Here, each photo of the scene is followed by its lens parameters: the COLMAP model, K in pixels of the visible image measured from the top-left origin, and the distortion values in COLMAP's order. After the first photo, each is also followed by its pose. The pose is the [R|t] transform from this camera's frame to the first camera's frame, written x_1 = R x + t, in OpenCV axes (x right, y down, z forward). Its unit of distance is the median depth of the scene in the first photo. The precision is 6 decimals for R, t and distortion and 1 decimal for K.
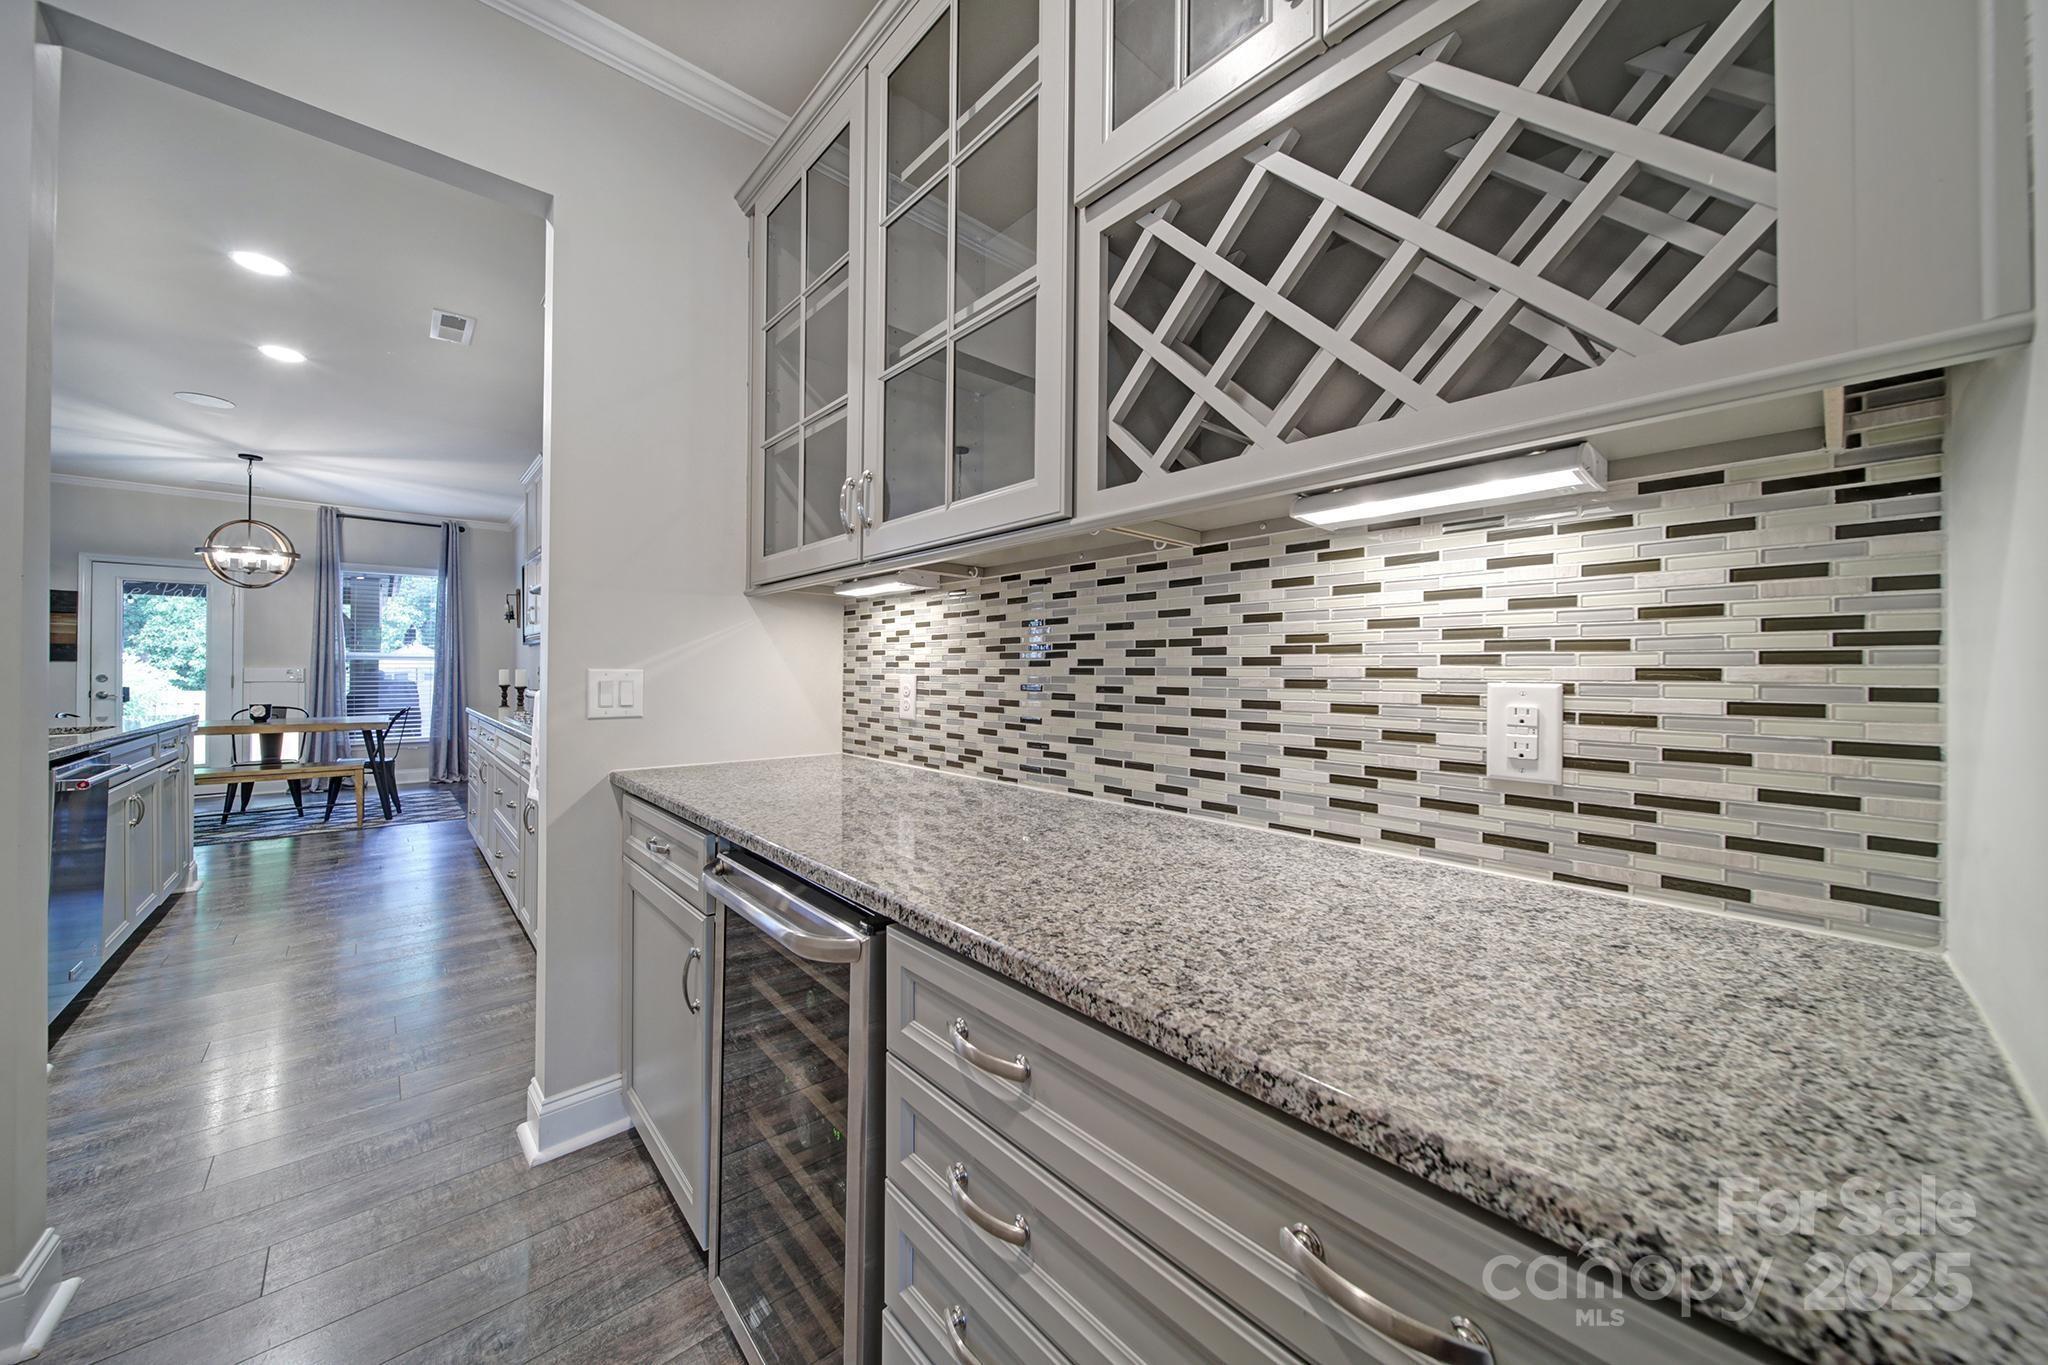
lens RADIAL K [[719.5, 0, 1025.9], [0, 719.5, 664.8], [0, 0, 1]] dist [-0.001729, -0.000424]
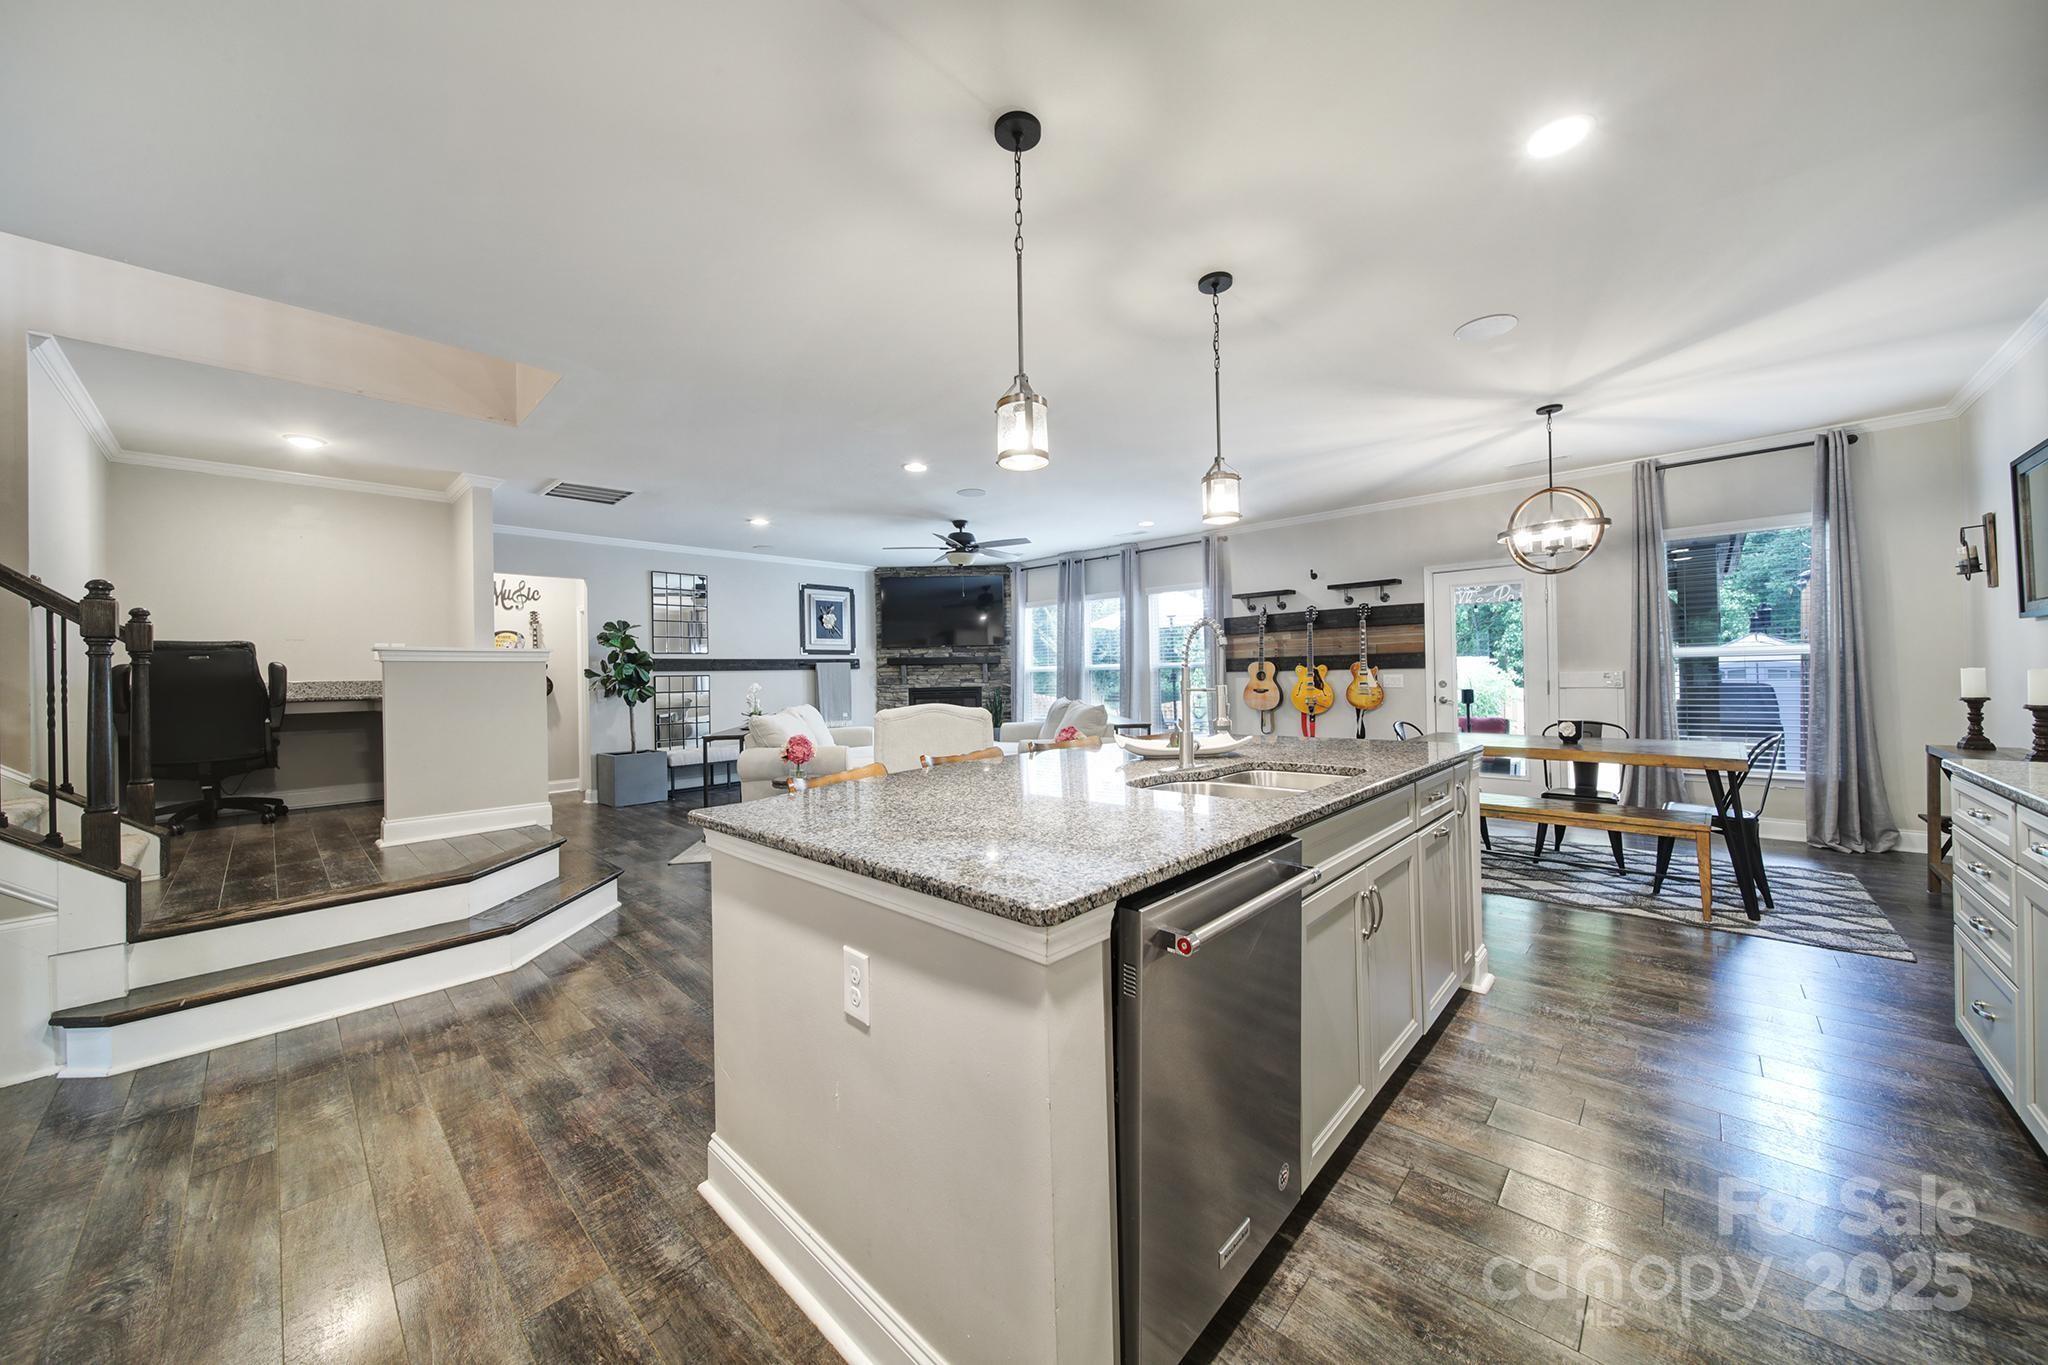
lens RADIAL K [[719.5, 0, 1024.8], [0, 719.5, 672.3], [0, 0, 1]] dist [-0.001729, -0.000424]
pose [[0.079220, -0.009535, -0.996812, -0.319971], [0.030320, 0.999515, -0.007151, -0.009388], [0.996396, -0.029656, 0.079471, 0.333040]]
